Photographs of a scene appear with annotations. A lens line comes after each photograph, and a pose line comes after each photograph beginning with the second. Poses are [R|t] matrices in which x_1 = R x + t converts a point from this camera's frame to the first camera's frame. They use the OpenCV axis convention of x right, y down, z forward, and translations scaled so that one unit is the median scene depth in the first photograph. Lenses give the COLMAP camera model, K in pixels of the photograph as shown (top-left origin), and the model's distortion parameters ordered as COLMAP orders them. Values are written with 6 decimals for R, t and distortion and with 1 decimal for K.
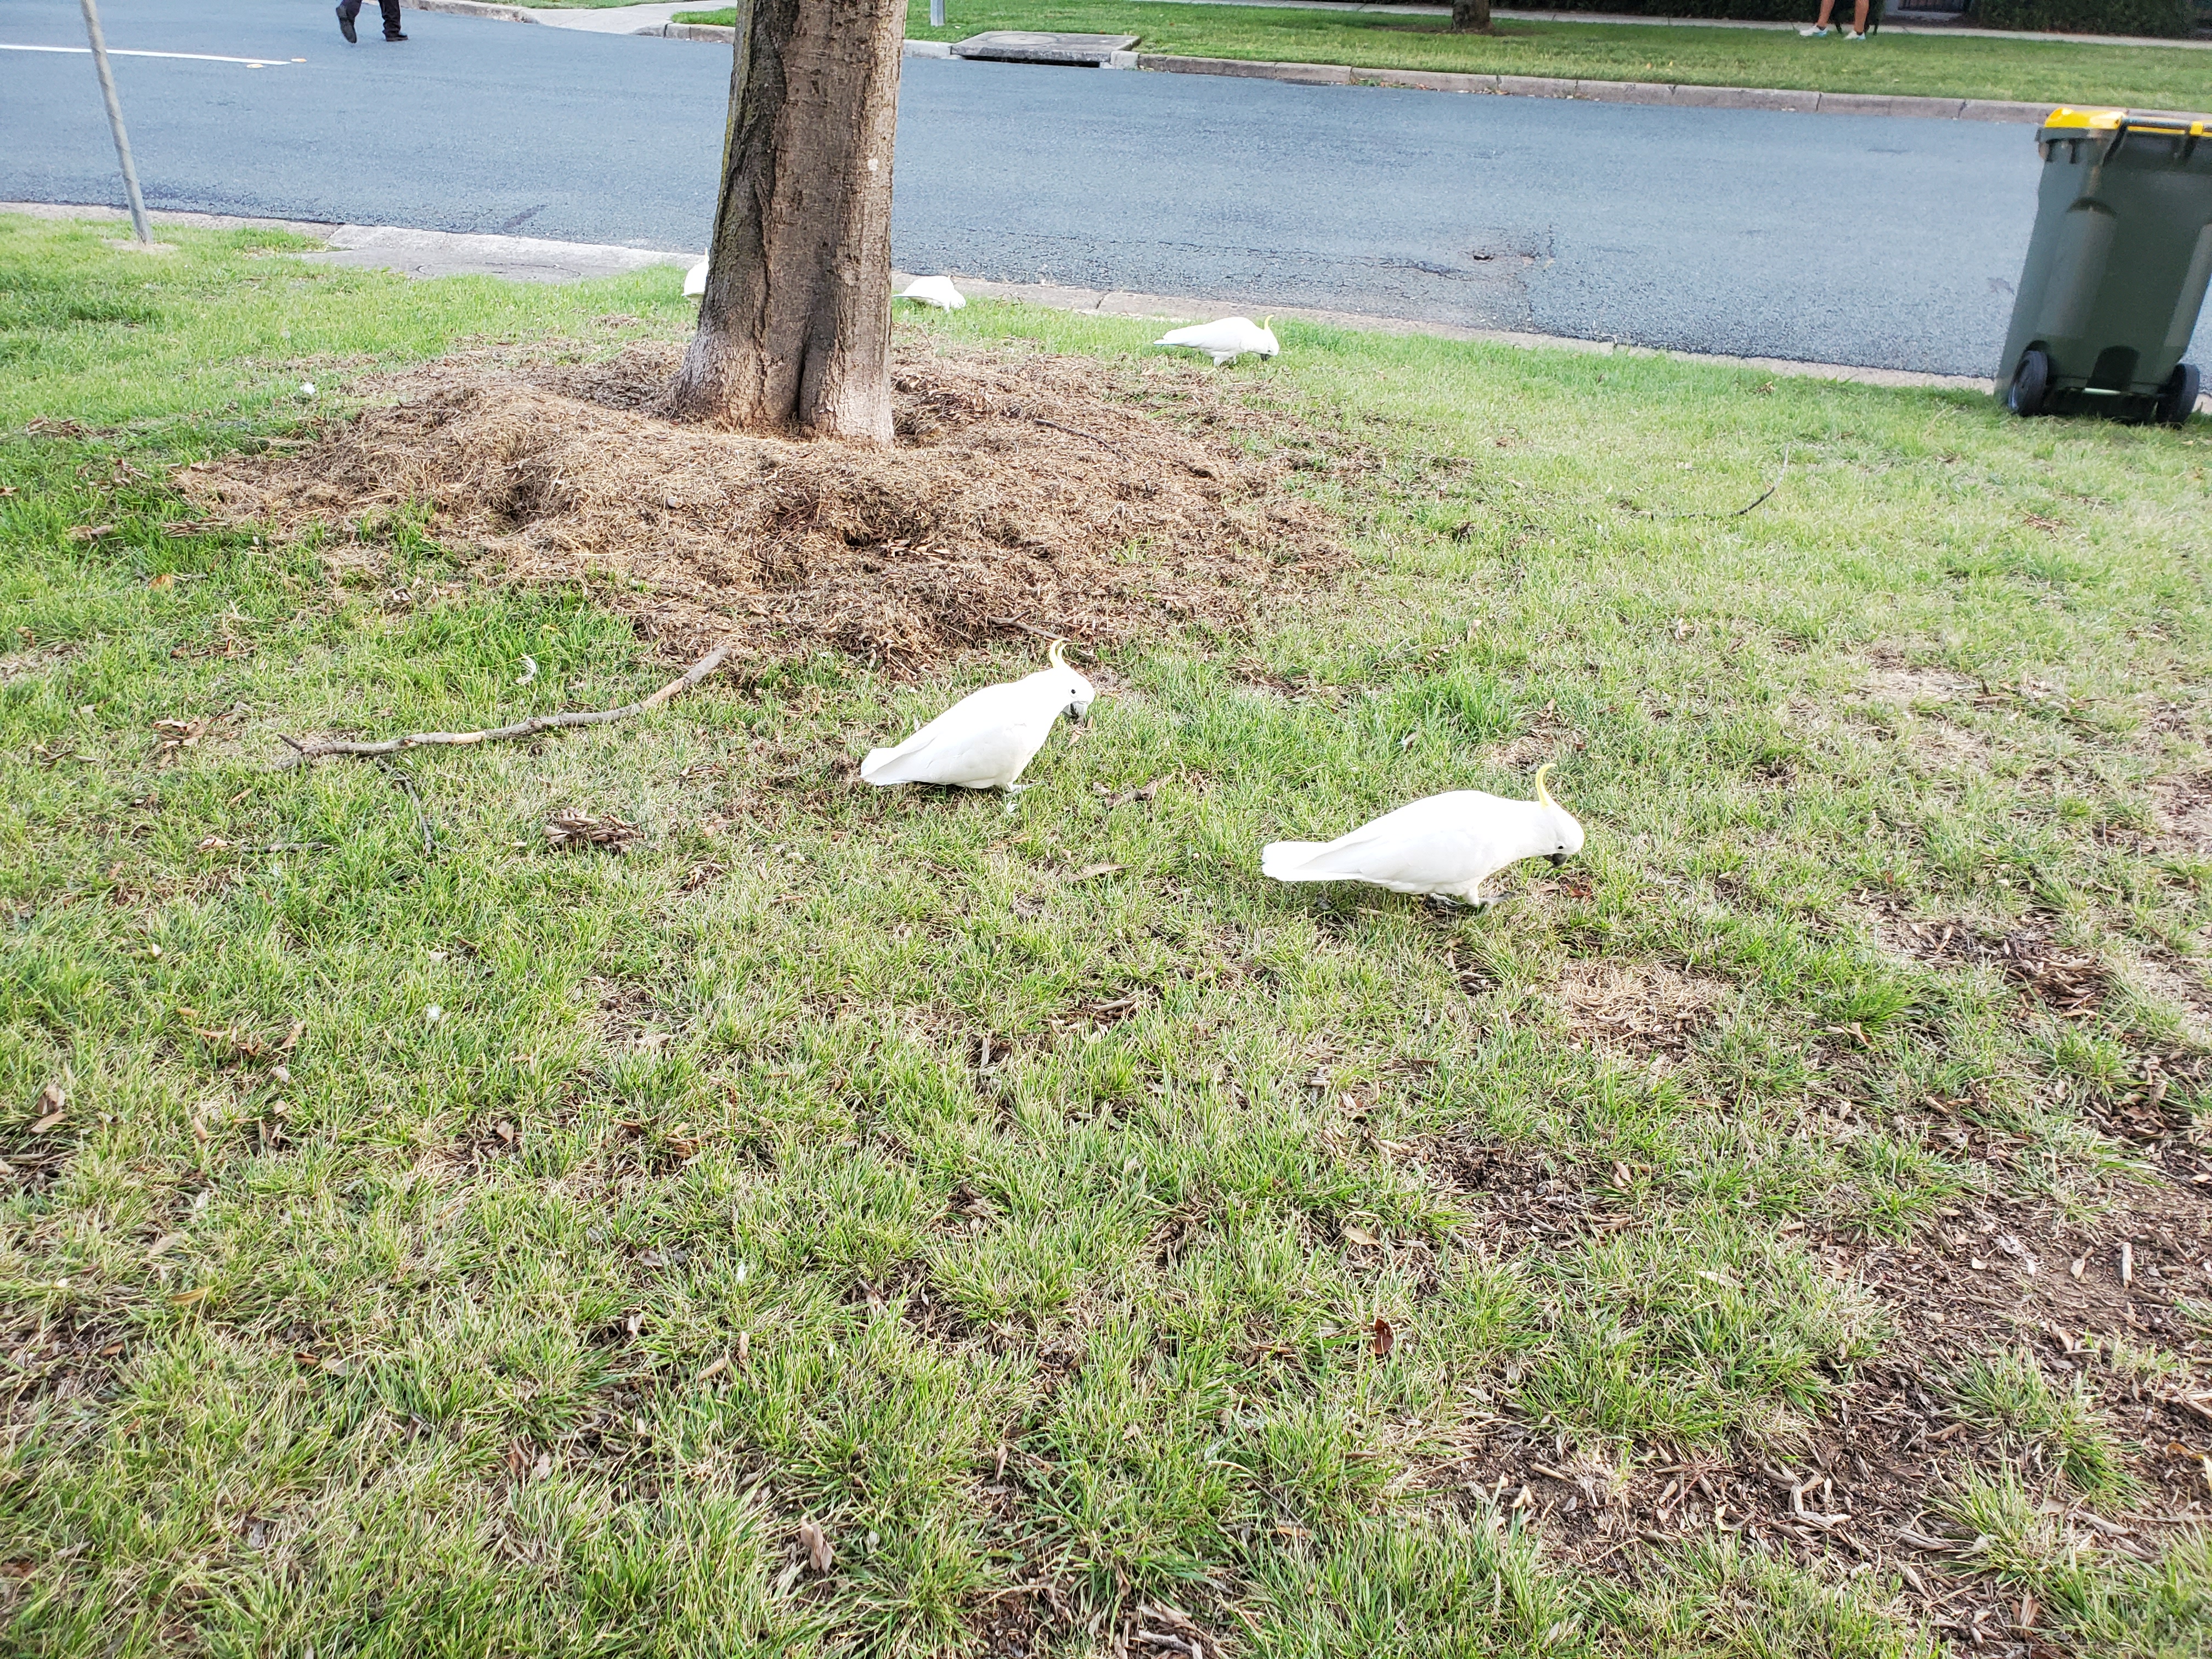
lens RADIAL K [[1748.1, 0, 1124.5], [0, 1748.1, 820.0], [0, 0, 1]] dist [-0.005225, 0.020311]
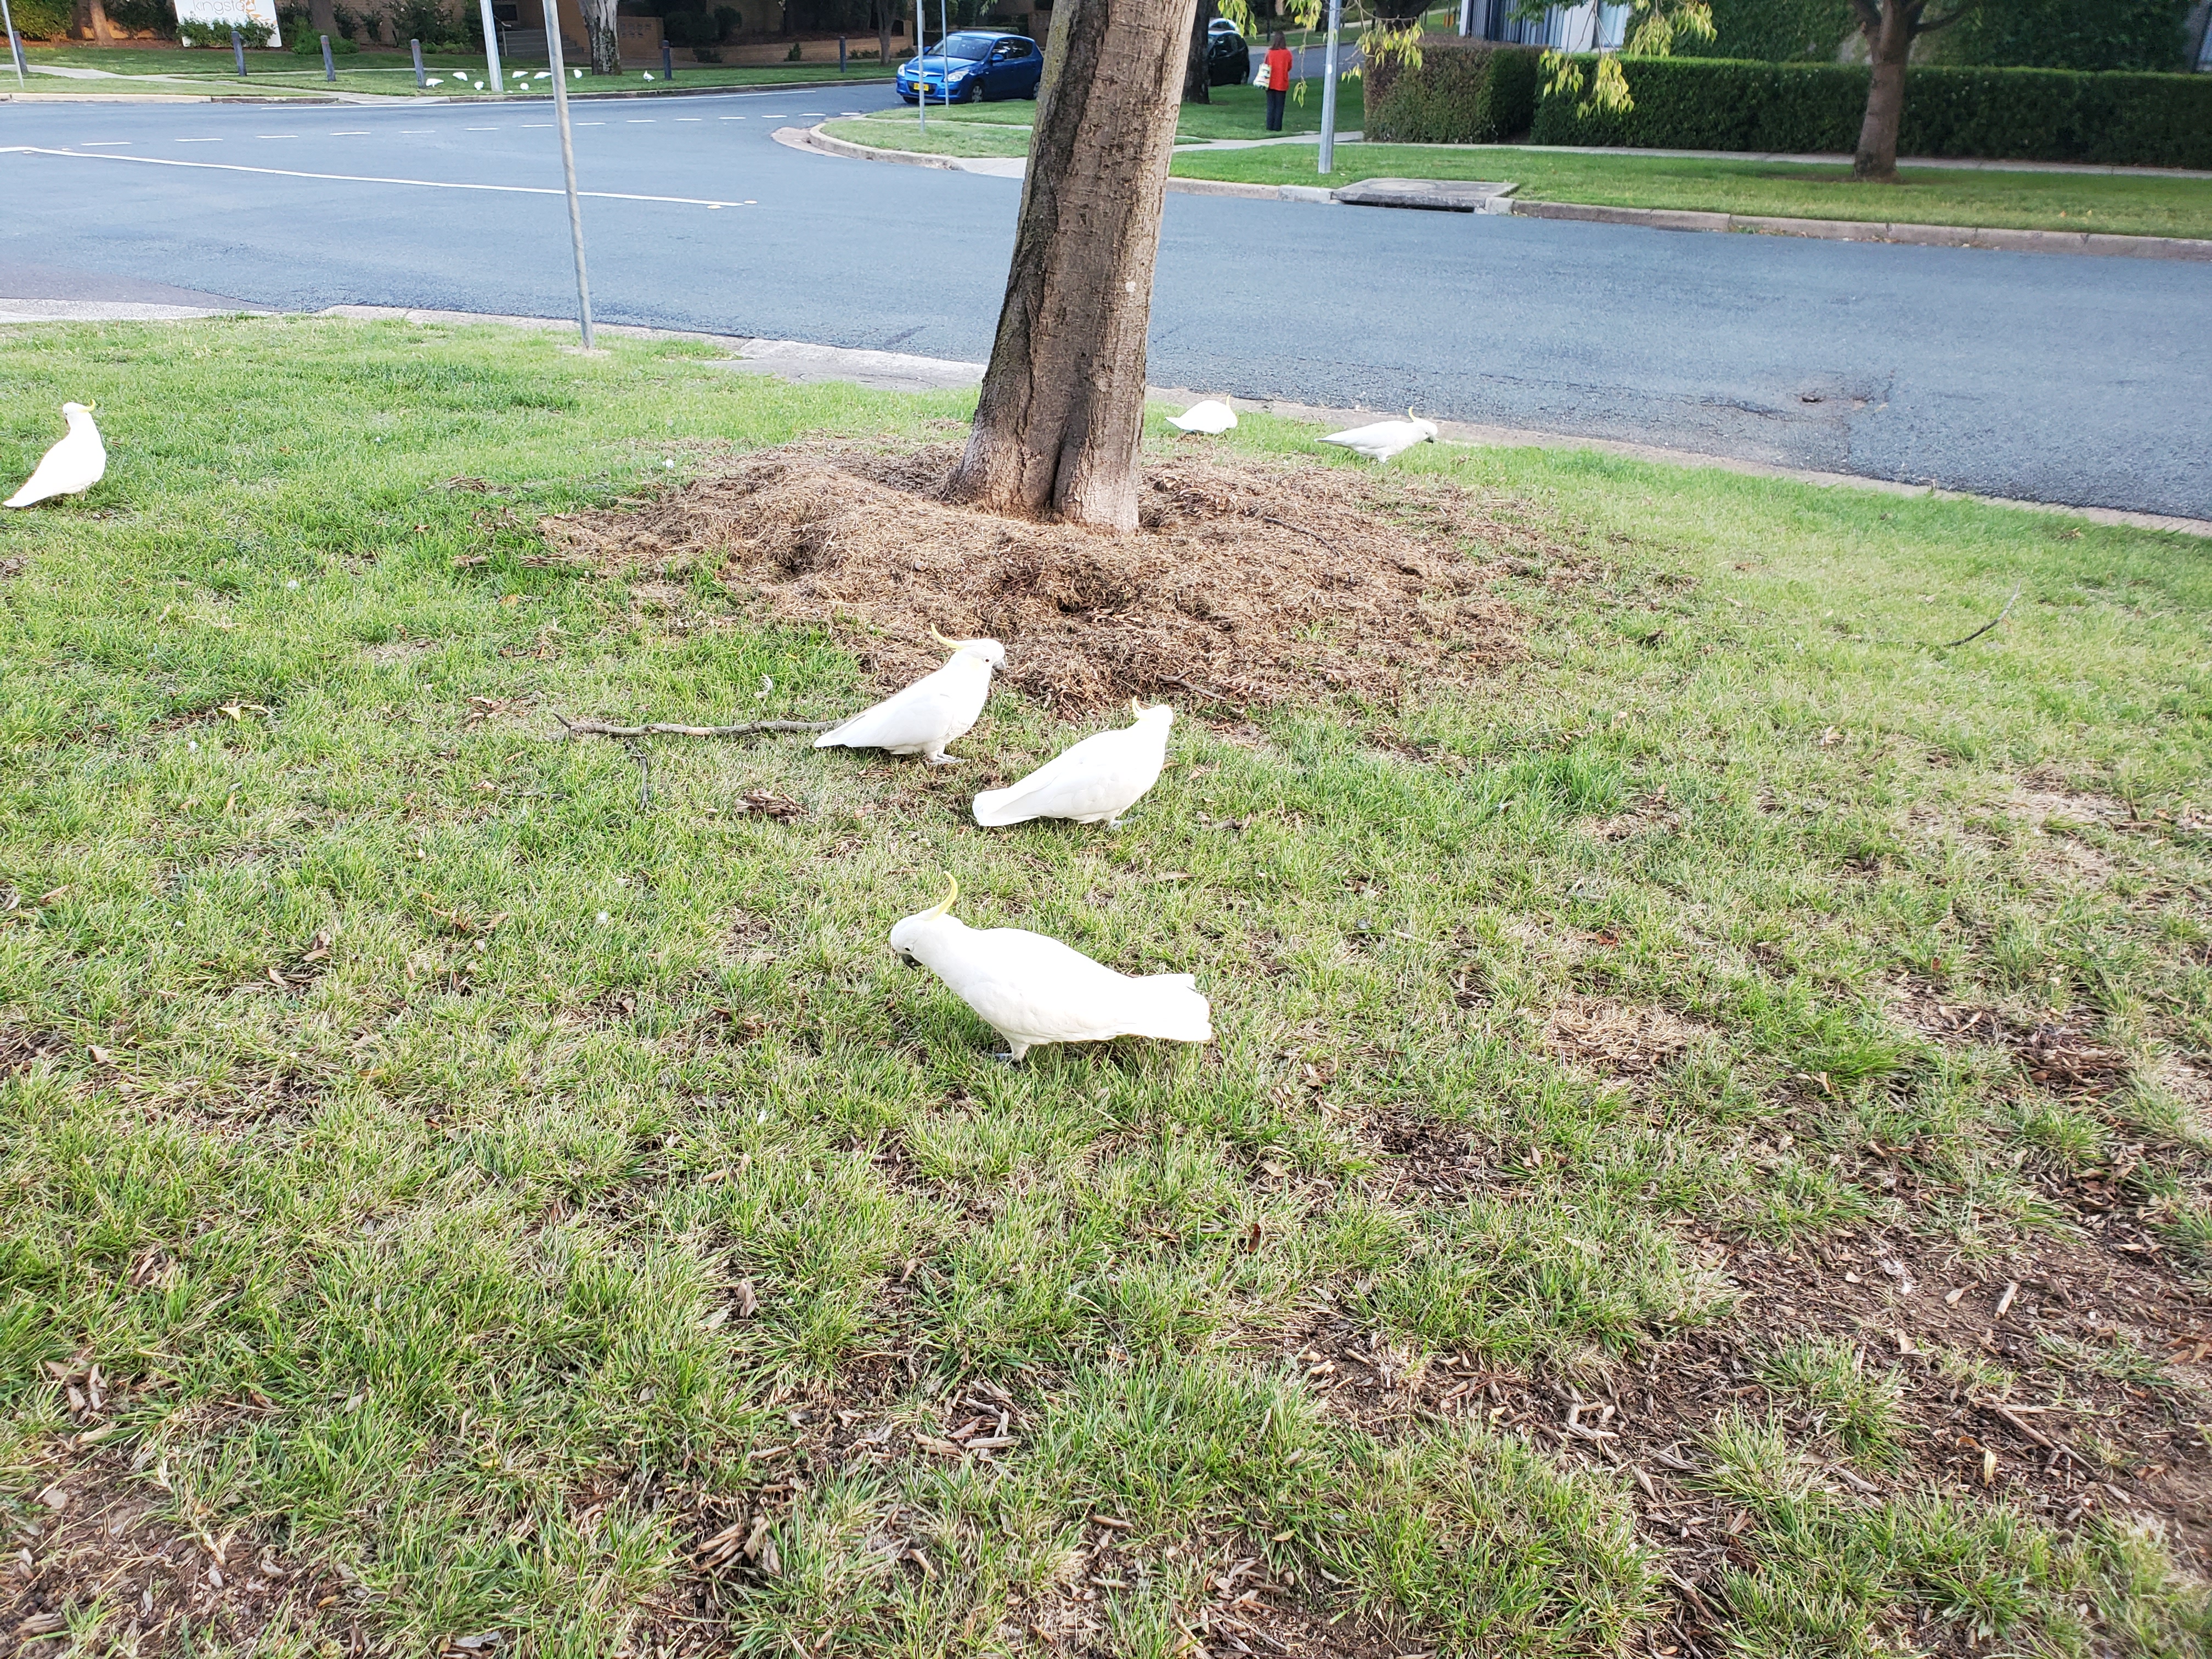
lens RADIAL K [[1748.1, 0, 1072.4], [0, 1748.1, 806.0], [0, 0, 1]] dist [-0.005225, 0.020311]
pose [[0.968040, 0.086633, -0.235357, 0.142205], [-0.105274, 0.992129, -0.067802, 0.050636], [0.227630, 0.090412, 0.969541, -0.098886]]
